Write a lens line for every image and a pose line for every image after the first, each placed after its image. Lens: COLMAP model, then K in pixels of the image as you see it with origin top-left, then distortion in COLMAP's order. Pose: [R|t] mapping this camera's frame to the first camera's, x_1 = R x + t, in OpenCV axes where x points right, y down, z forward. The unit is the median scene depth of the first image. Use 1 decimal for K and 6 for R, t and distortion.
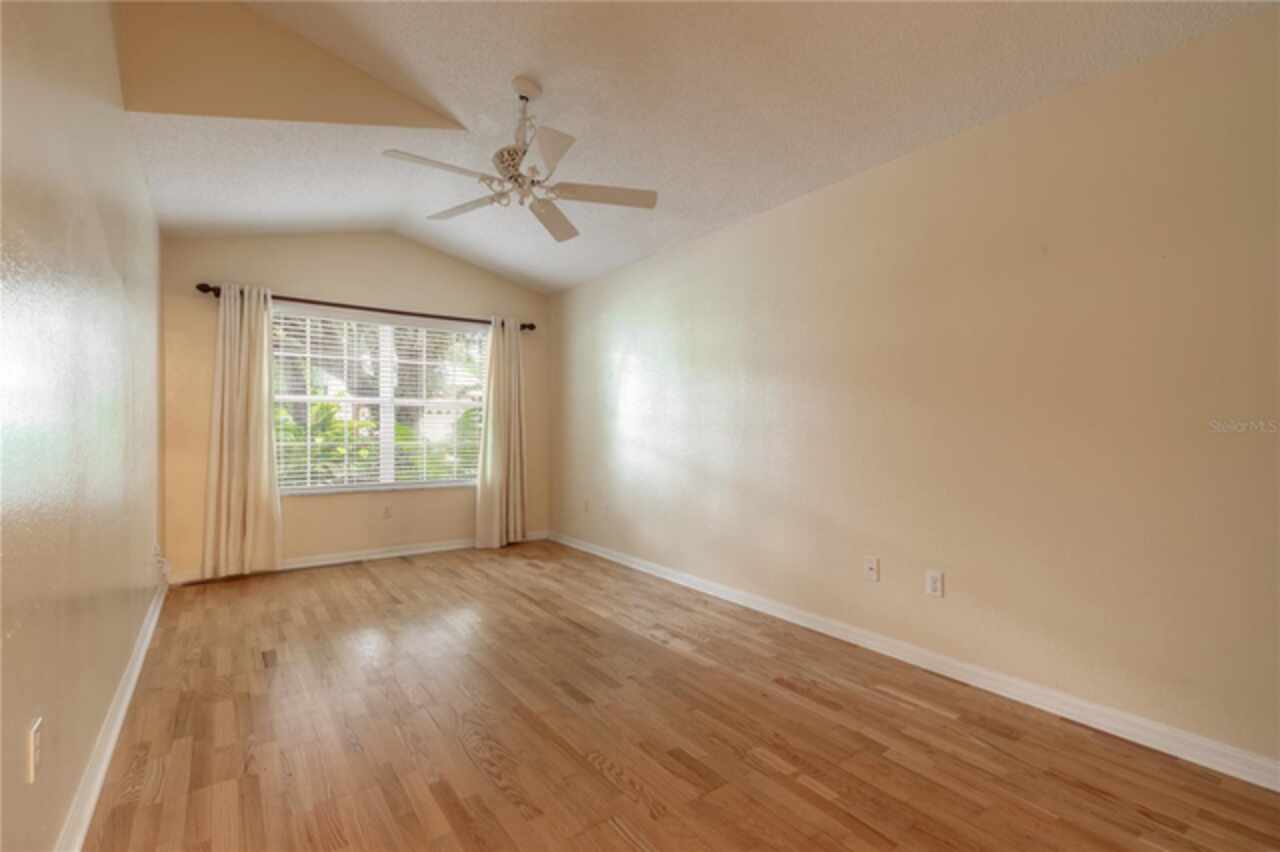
lens RADIAL K [[576.5, 0, 640.1], [0, 576.5, 424.4], [0, 0, 1]] dist [0.003382, -0.000291]
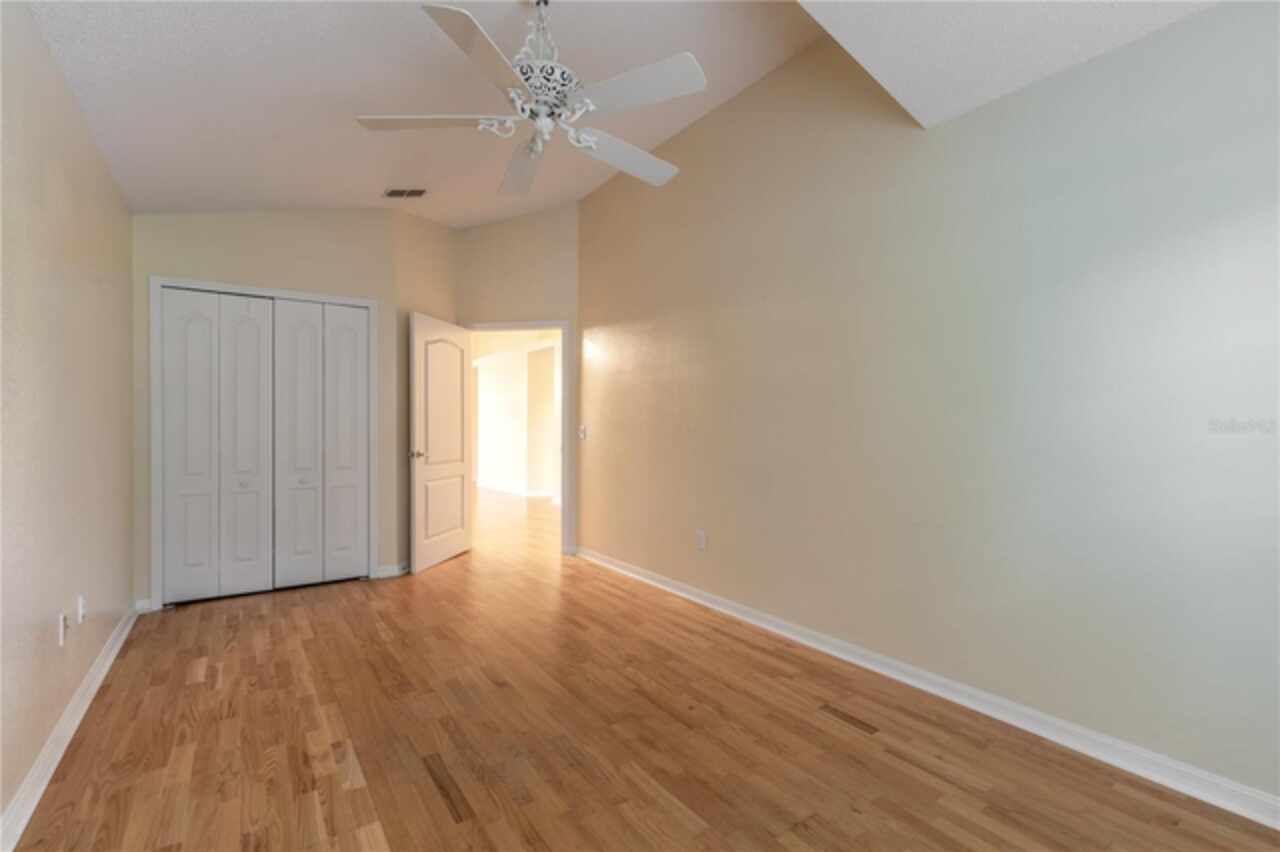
lens RADIAL K [[576.5, 0, 639.9], [0, 576.5, 426.4], [0, 0, 1]] dist [0.003382, -0.000291]
pose [[-0.999808, -0.006692, 0.018396, -0.380558], [-0.006812, 0.999956, -0.006461, -0.004316], [-0.018352, -0.006585, -0.999810, 1.946213]]
